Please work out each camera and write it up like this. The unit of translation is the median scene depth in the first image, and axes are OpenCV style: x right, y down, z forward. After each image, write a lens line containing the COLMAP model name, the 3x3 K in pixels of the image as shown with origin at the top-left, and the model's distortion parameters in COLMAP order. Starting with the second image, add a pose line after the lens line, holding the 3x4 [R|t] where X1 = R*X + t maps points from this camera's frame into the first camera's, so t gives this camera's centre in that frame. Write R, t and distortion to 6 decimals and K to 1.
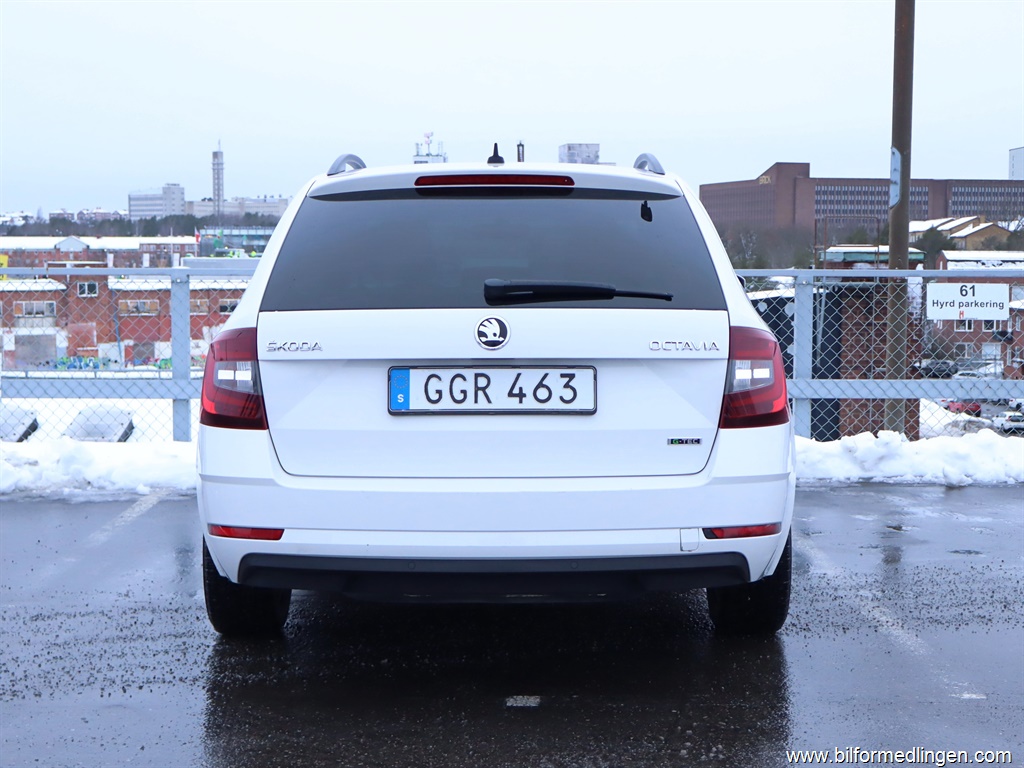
lens RADIAL K [[1782.9, 0, 512.0], [0, 1782.9, 384.0], [0, 0, 1]] dist [0.021879, 0.094169]
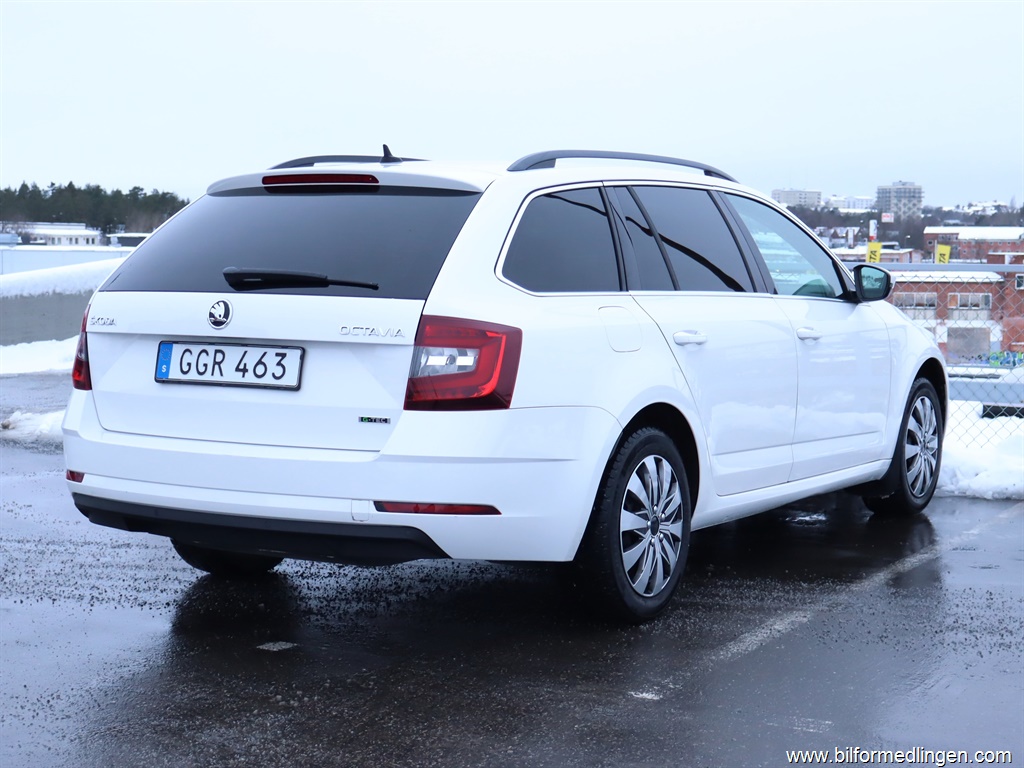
lens RADIAL K [[1782.9, 0, 512.0], [0, 1782.9, 384.0], [0, 0, 1]] dist [0.021879, 0.094169]
pose [[0.863075, 0.047274, -0.502859, 0.716876], [-0.045330, 0.998842, 0.016102, -0.010922], [0.503038, 0.008898, 0.864218, 0.109178]]
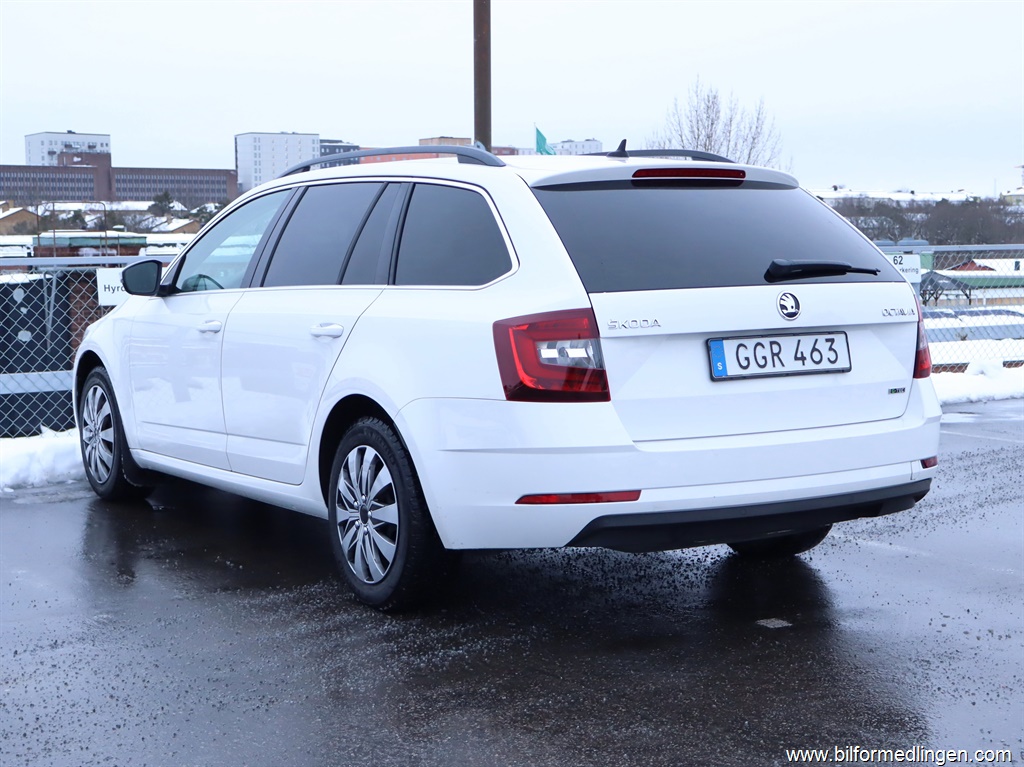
lens RADIAL K [[1782.9, 0, 512.0], [0, 1782.9, 383.5], [0, 0, 1]] dist [0.021879, 0.094169]
pose [[0.851294, -0.053325, 0.521972, -0.766392], [0.049081, 0.998553, 0.021965, -0.012331], [-0.522388, 0.006920, 0.852680, 0.101772]]
